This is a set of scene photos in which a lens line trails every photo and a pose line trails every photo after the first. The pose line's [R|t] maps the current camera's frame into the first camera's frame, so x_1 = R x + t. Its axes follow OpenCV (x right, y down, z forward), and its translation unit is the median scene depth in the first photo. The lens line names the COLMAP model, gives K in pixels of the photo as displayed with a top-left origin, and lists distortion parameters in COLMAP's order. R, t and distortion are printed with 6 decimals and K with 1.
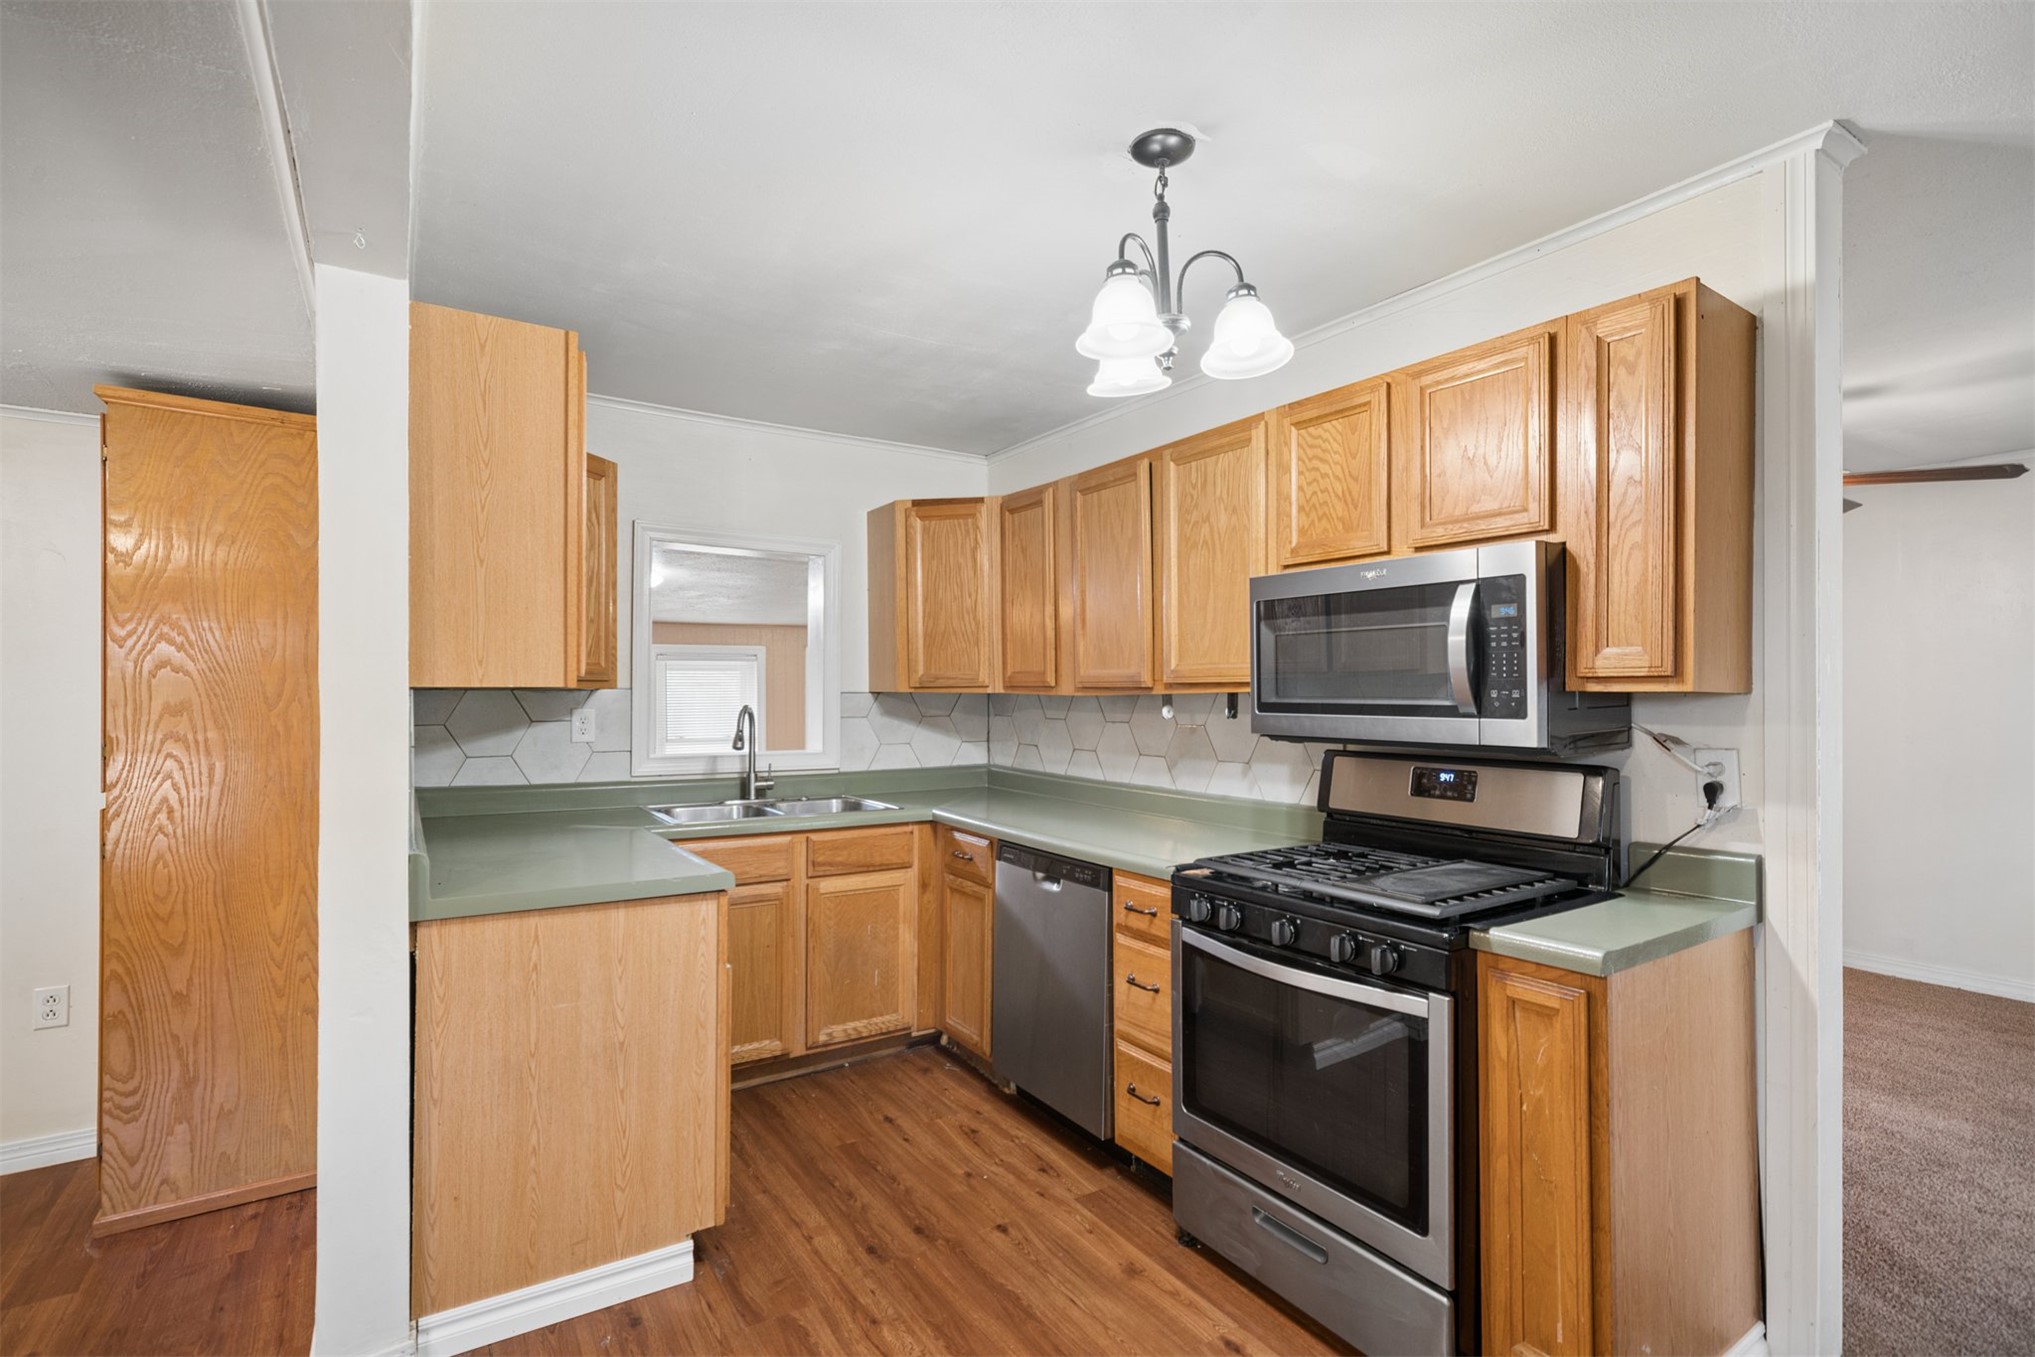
lens RADIAL K [[954.6, 0, 1025.9], [0, 954.6, 694.6], [0, 0, 1]] dist [-0.014671, 0.010119]
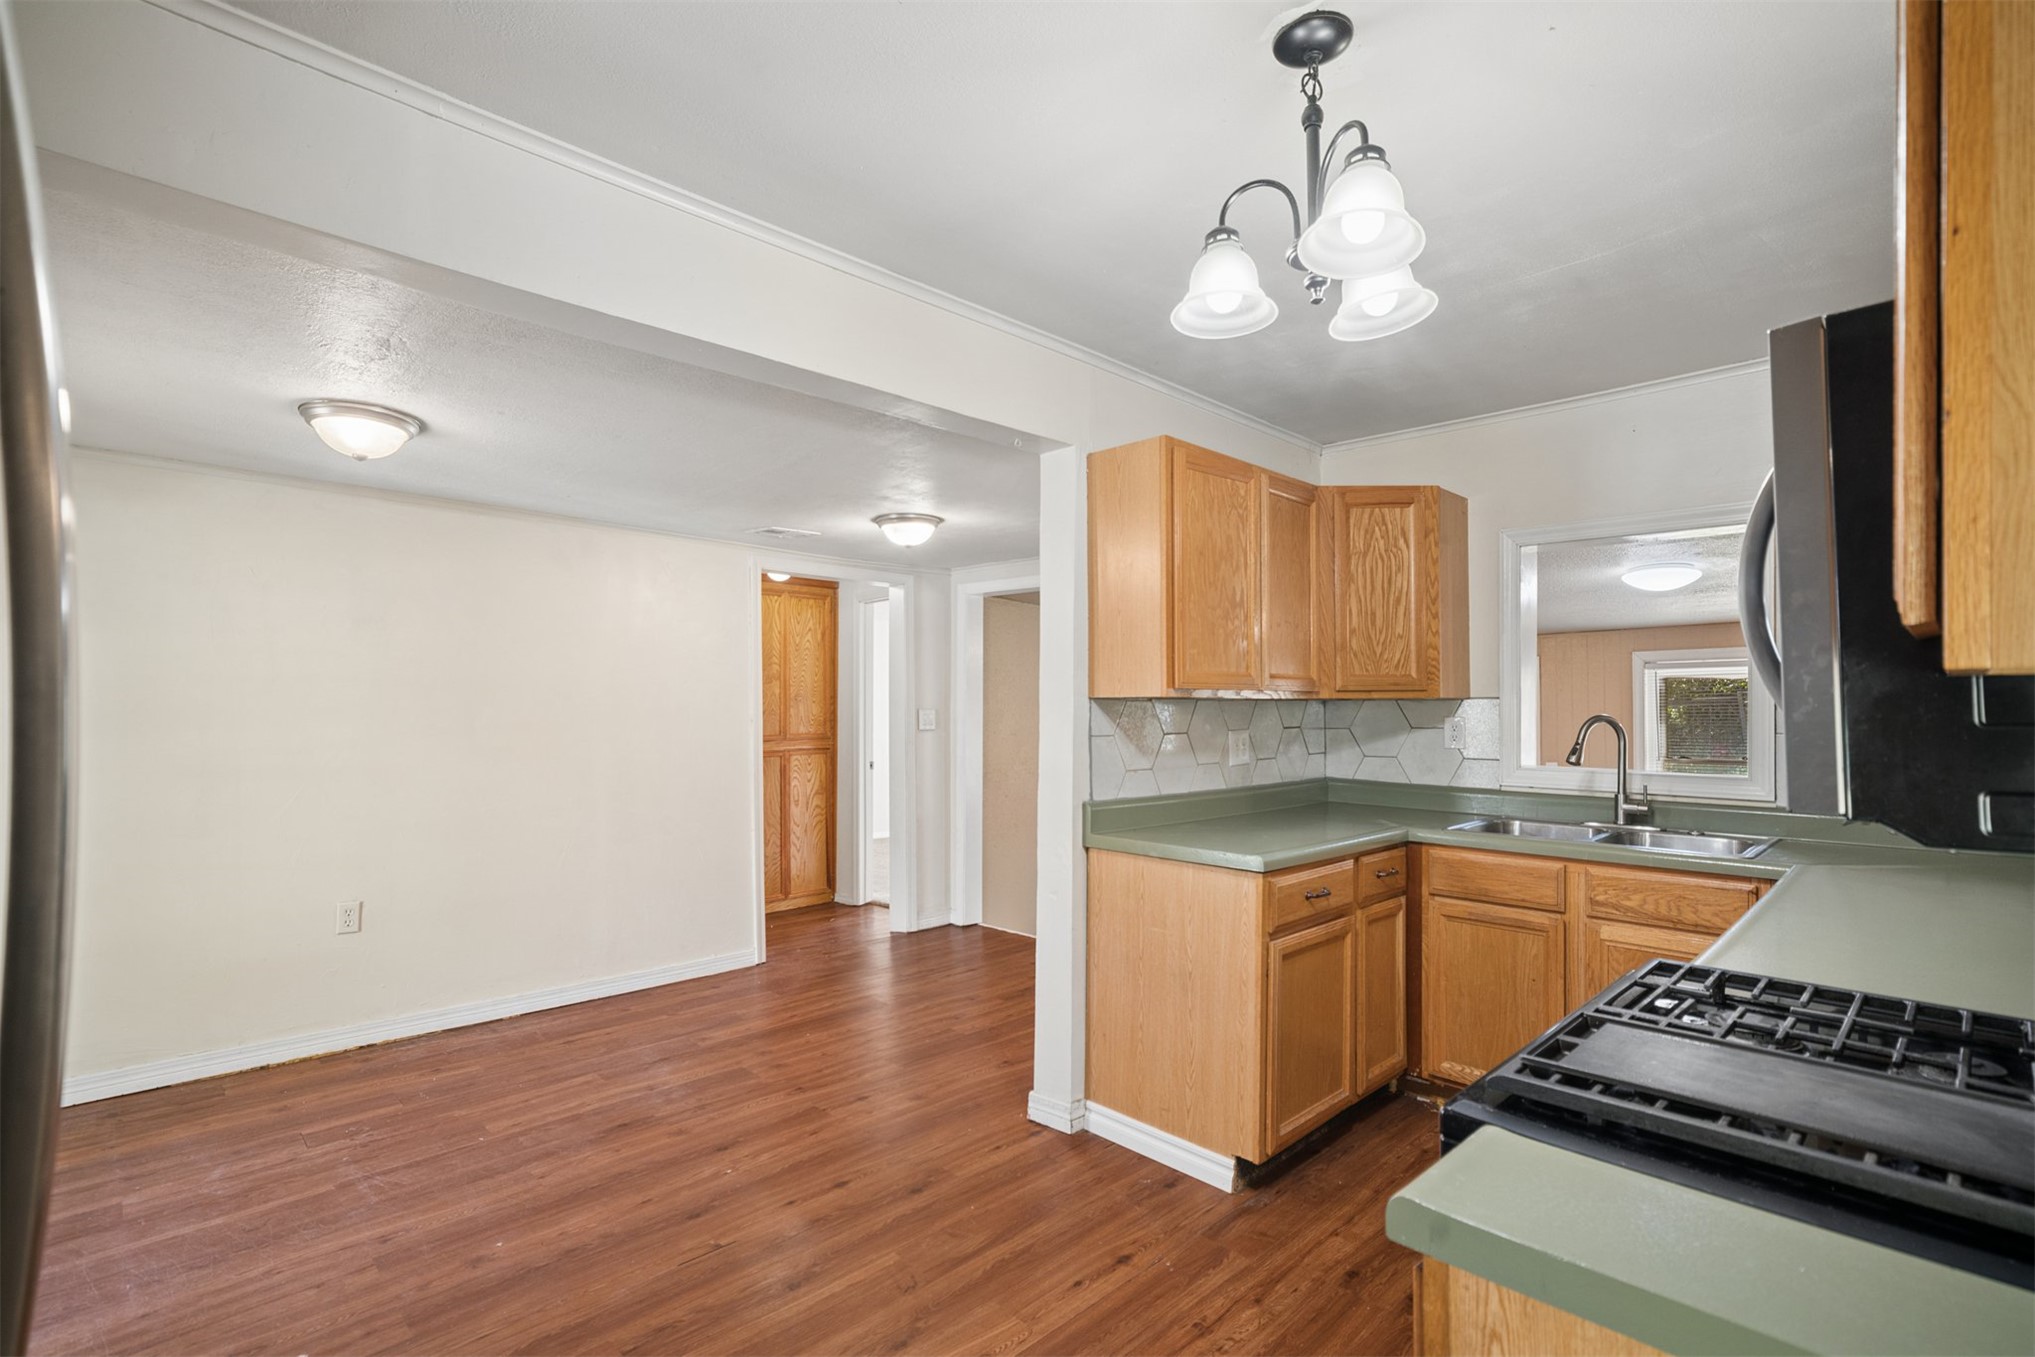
lens RADIAL K [[954.6, 0, 1023.9], [0, 954.6, 691.4], [0, 0, 1]] dist [-0.014671, 0.010119]
pose [[0.196083, -0.016784, -0.980444, 0.727520], [-0.001308, 0.999848, -0.017378, 0.007818], [0.980587, 0.004690, 0.196031, 0.476995]]
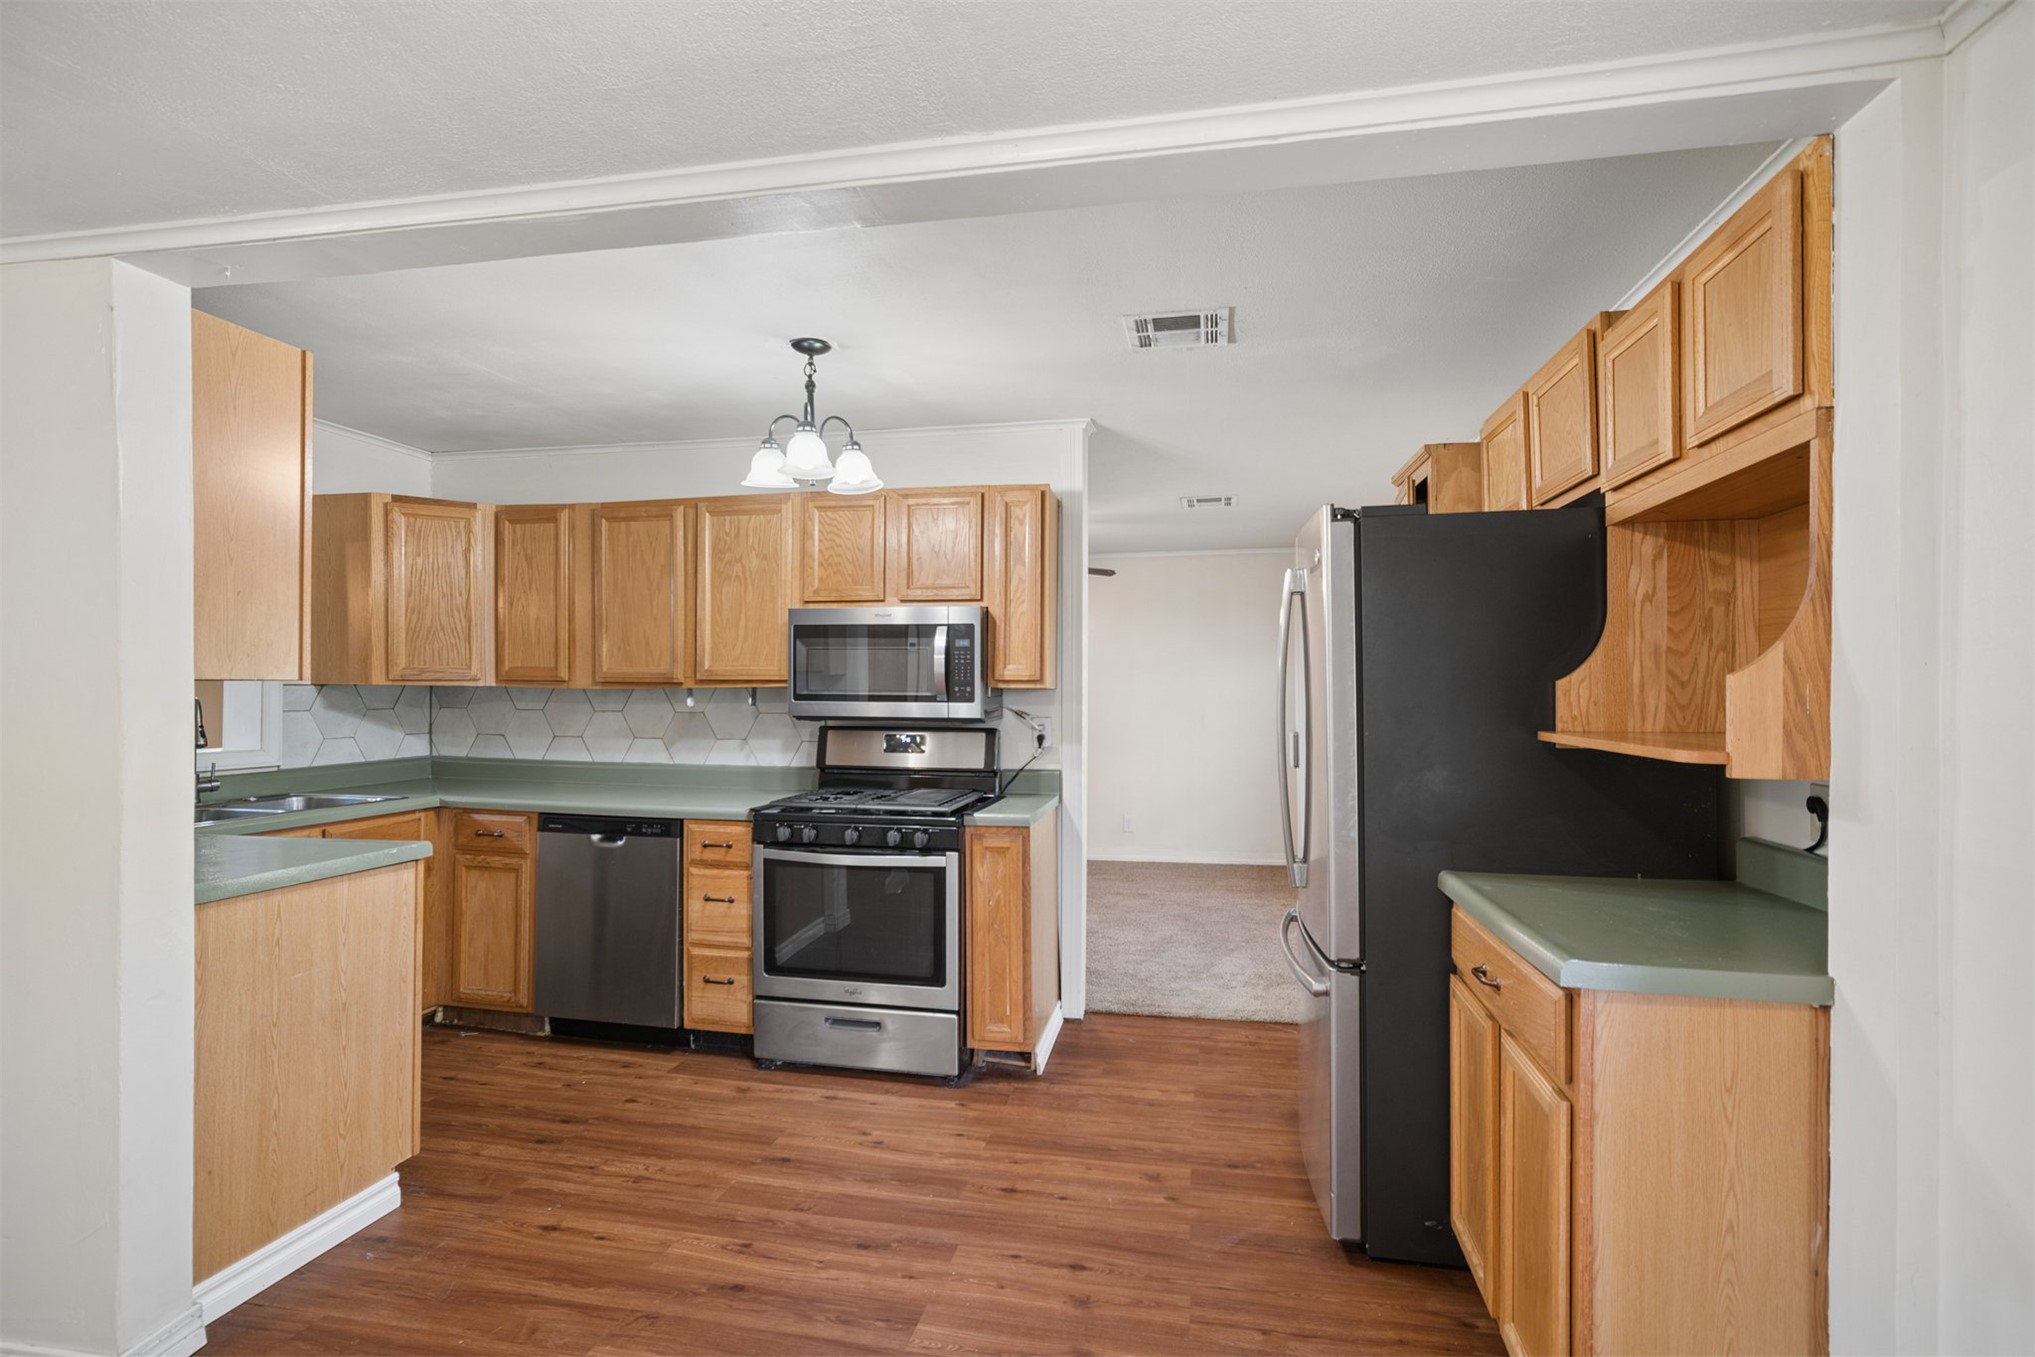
lens RADIAL K [[954.6, 0, 1030.2], [0, 954.6, 685.3], [0, 0, 1]] dist [-0.014671, 0.010119]
pose [[0.698519, 0.005556, 0.715570, -0.598488], [-0.003682, 0.999985, -0.004170, -0.000622], [-0.715582, 0.000278, 0.698528, -0.304869]]
